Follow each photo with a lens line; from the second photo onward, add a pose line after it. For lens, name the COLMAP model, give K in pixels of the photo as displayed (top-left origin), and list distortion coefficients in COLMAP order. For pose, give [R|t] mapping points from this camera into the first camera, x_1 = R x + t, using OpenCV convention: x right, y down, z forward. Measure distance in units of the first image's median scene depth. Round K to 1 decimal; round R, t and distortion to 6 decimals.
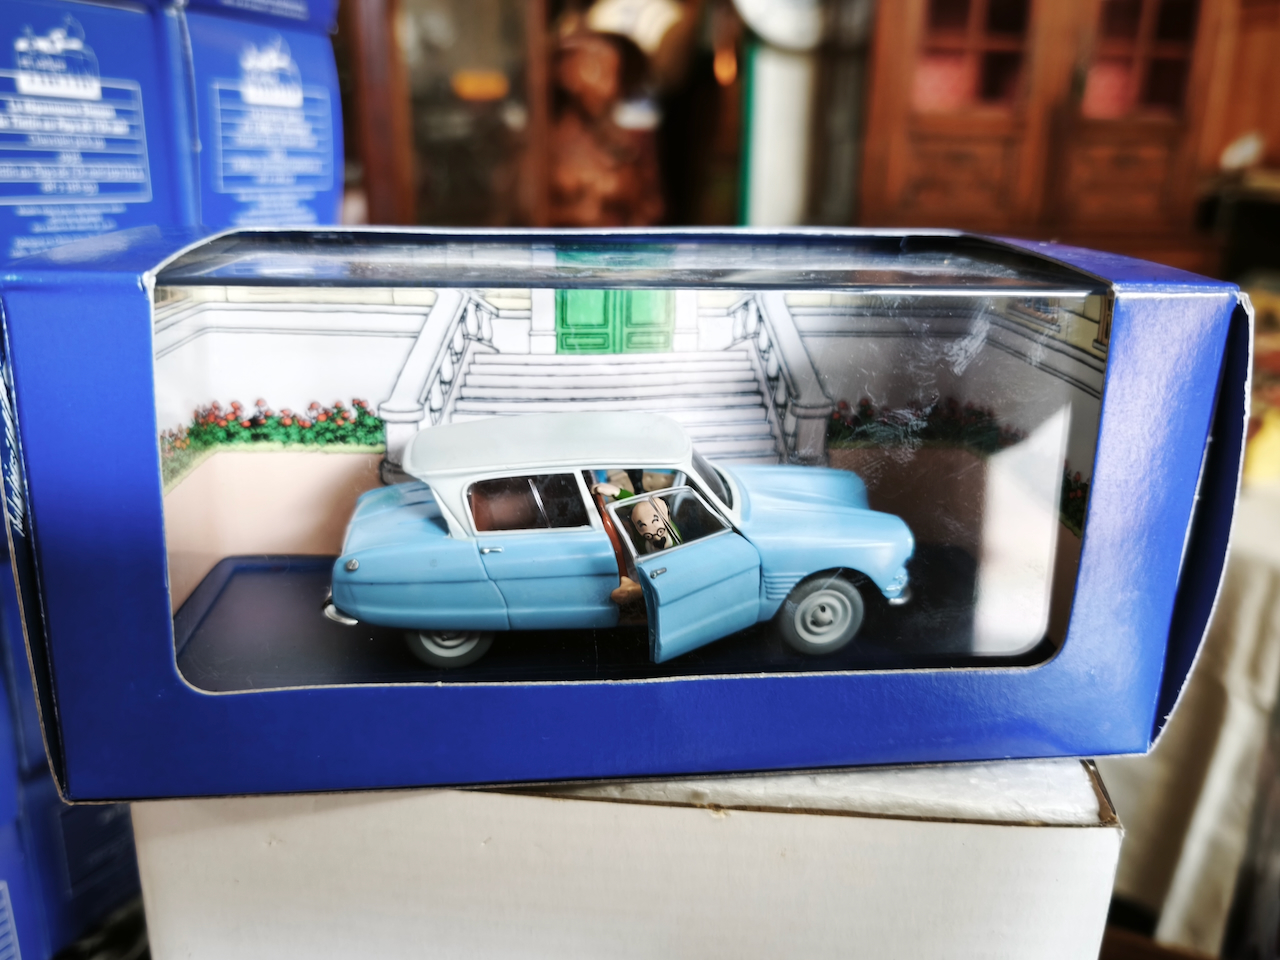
lens RADIAL K [[1095.8, 0, 632.2], [0, 1095.8, 473.6], [0, 0, 1]] dist [0.040756, -0.063611]
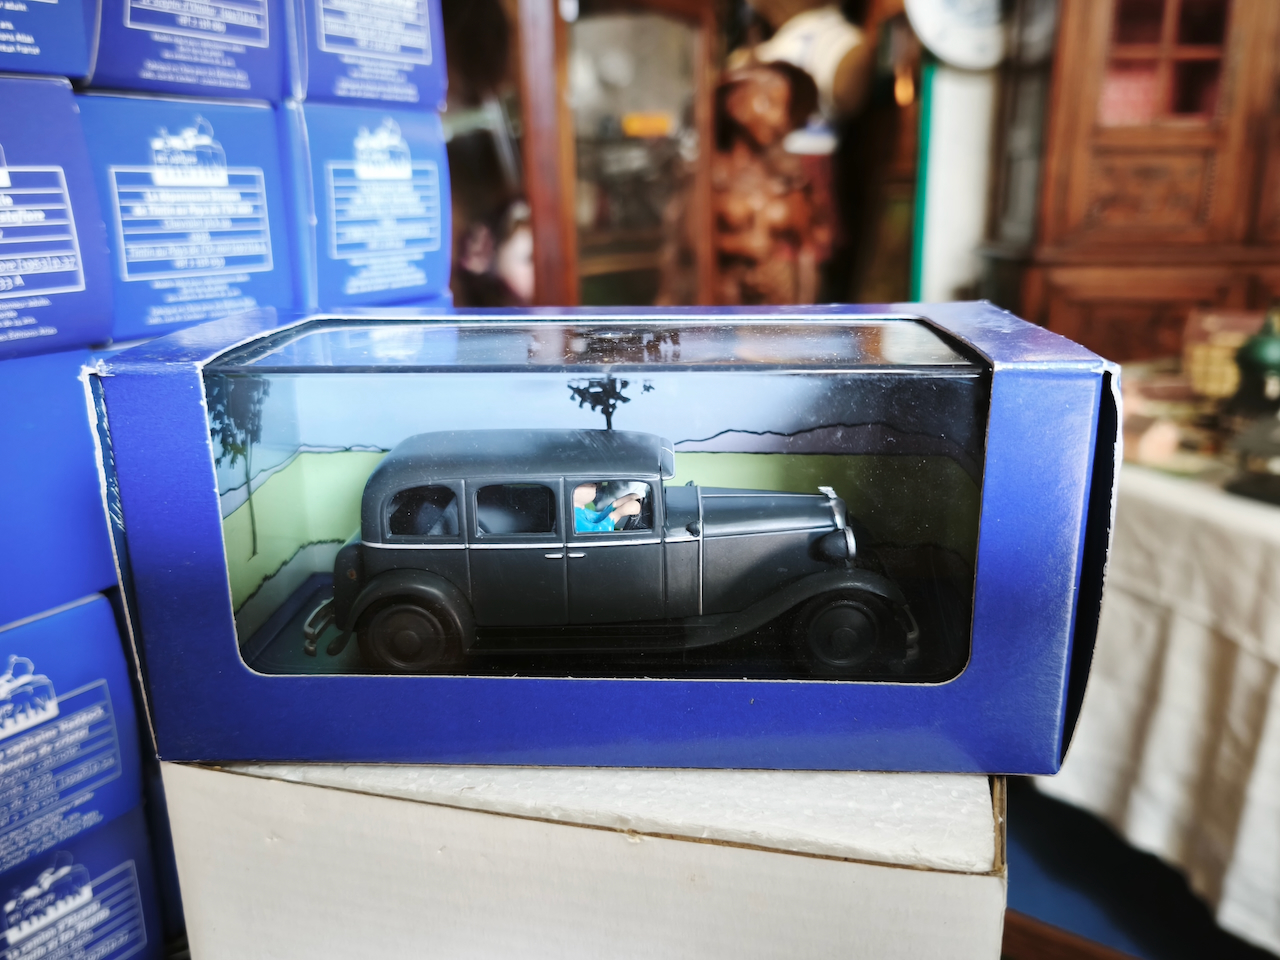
lens RADIAL K [[1095.8, 0, 637.3], [0, 1095.8, 459.1], [0, 0, 1]] dist [0.040756, -0.063611]
pose [[0.985937, 0.009235, -0.166862, 0.119291], [-0.014496, 0.999435, -0.030339, -0.019493], [0.166488, 0.032331, 0.985513, -0.052227]]
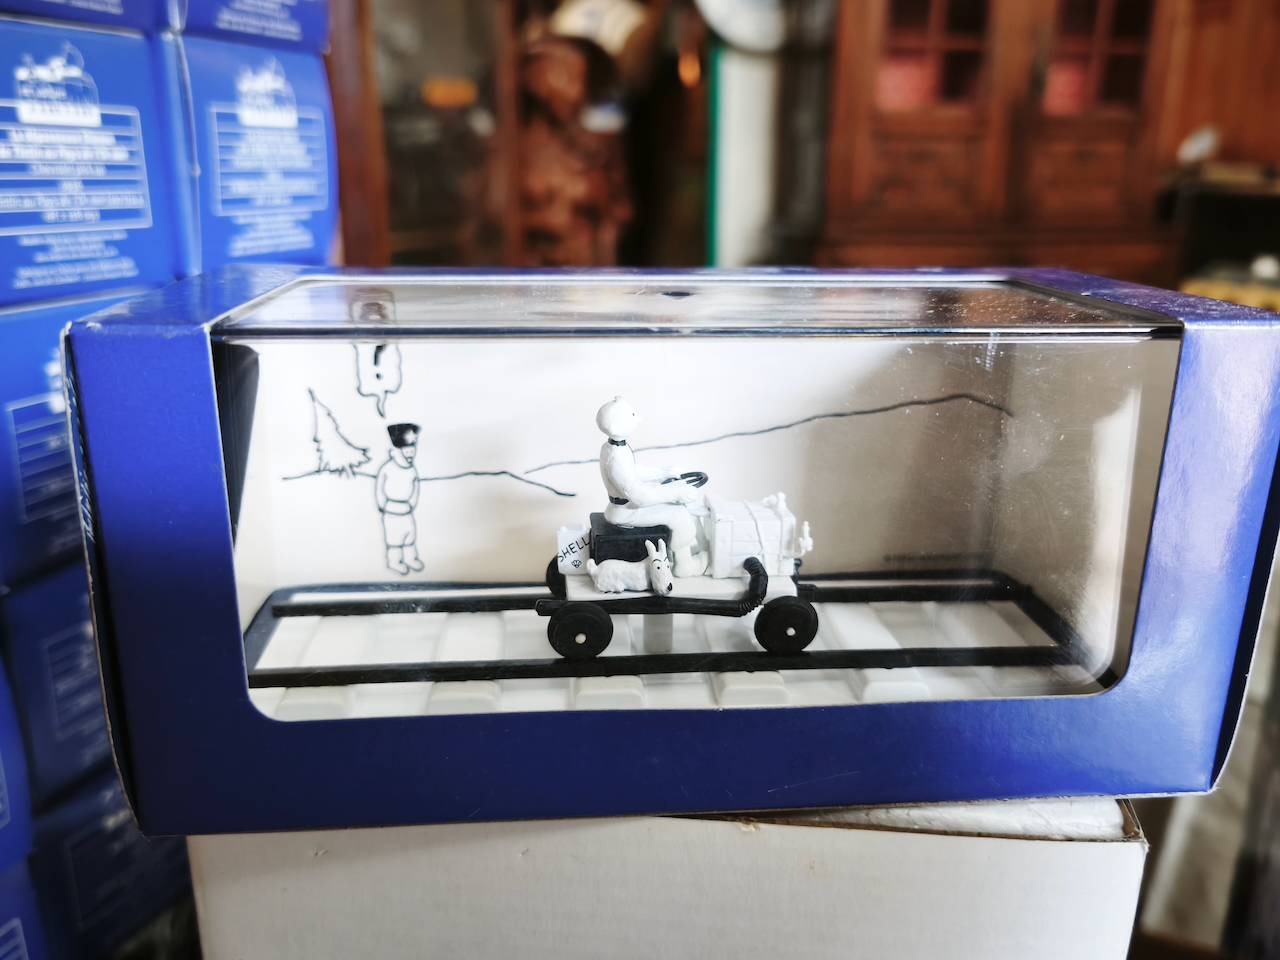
lens RADIAL K [[1095.8, 0, 636.3], [0, 1095.8, 468.8], [0, 0, 1]] dist [0.040756, -0.063611]
pose [[0.999206, -0.024710, 0.031265, -0.032107], [0.024850, 0.999683, -0.004109, -0.012177], [-0.031154, 0.004883, 0.999503, -0.007109]]
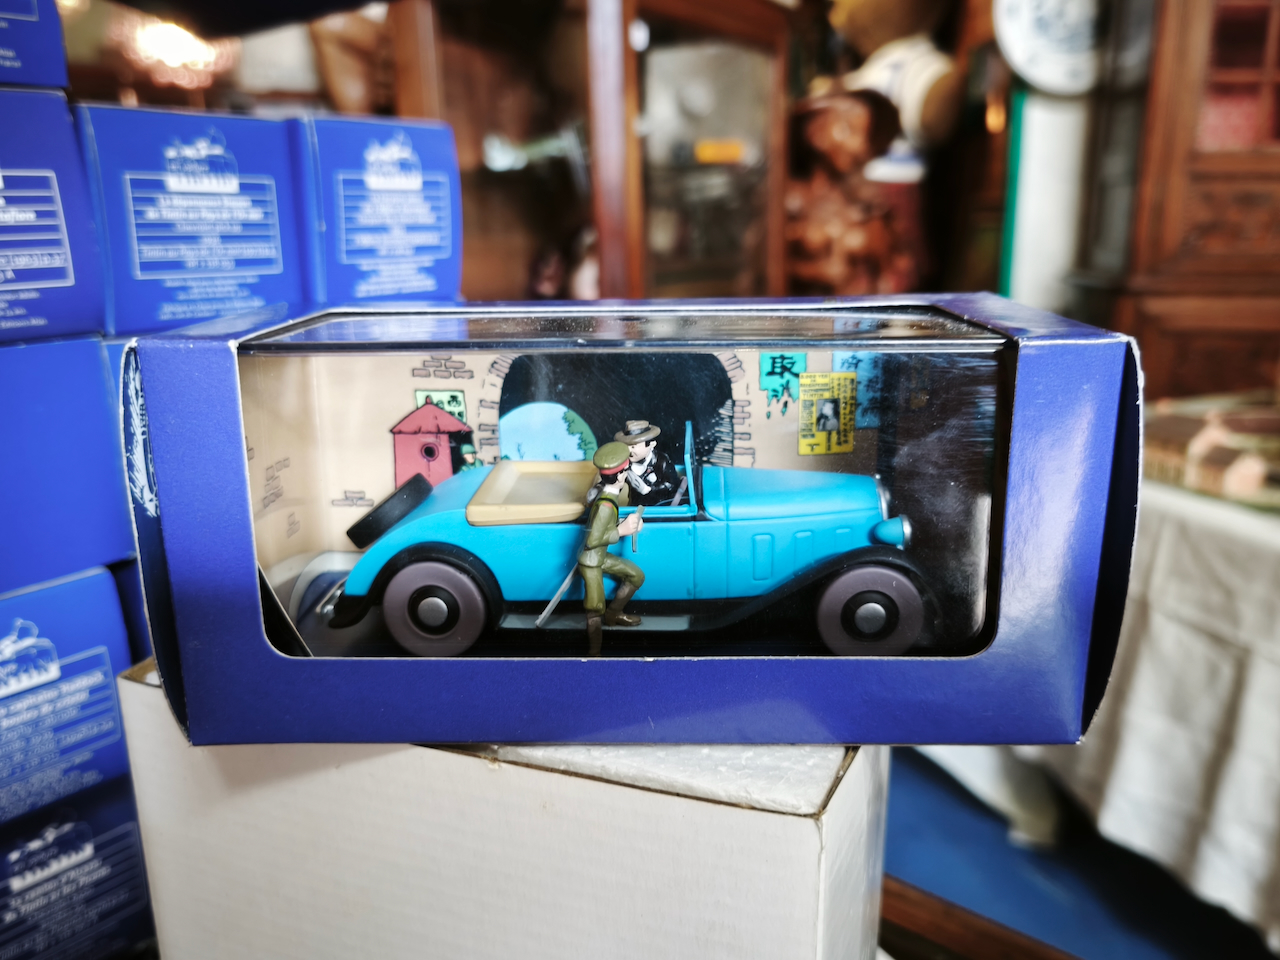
lens RADIAL K [[1095.8, 0, 633.2], [0, 1095.8, 467.3], [0, 0, 1]] dist [0.040756, -0.063611]
pose [[0.966388, 0.022162, -0.256132, 0.233203], [-0.036204, 0.998081, -0.050238, 0.013414], [0.254528, 0.057823, 0.965335, -0.057025]]
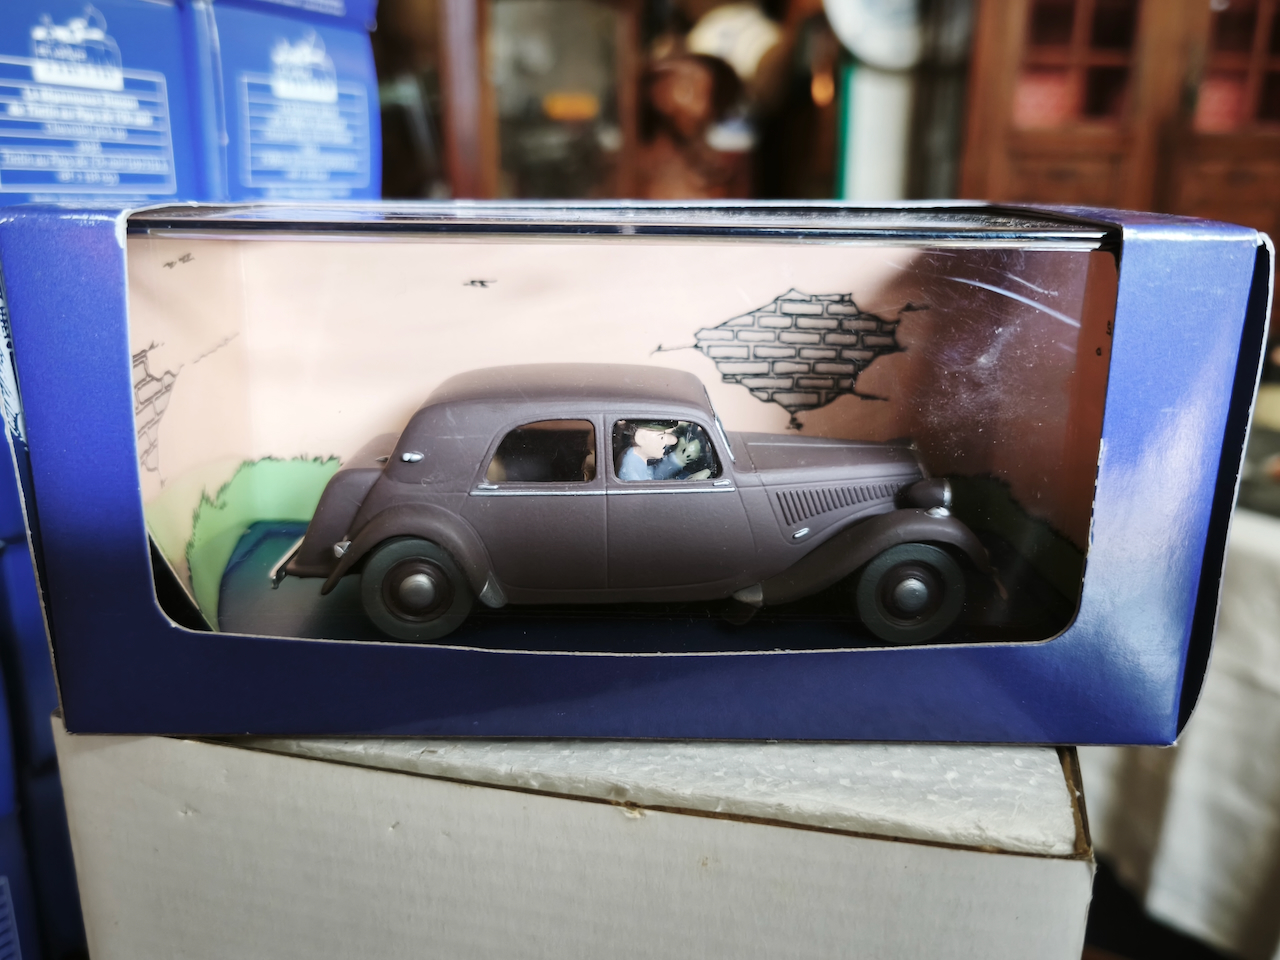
lens RADIAL K [[1095.8, 0, 649.0], [0, 1095.8, 466.2], [0, 0, 1]] dist [0.040756, -0.063611]
pose [[0.996917, 0.010026, -0.077826, 0.064316], [-0.012313, 0.999505, -0.028966, 0.021095], [0.077497, 0.029835, 0.996546, 0.043572]]
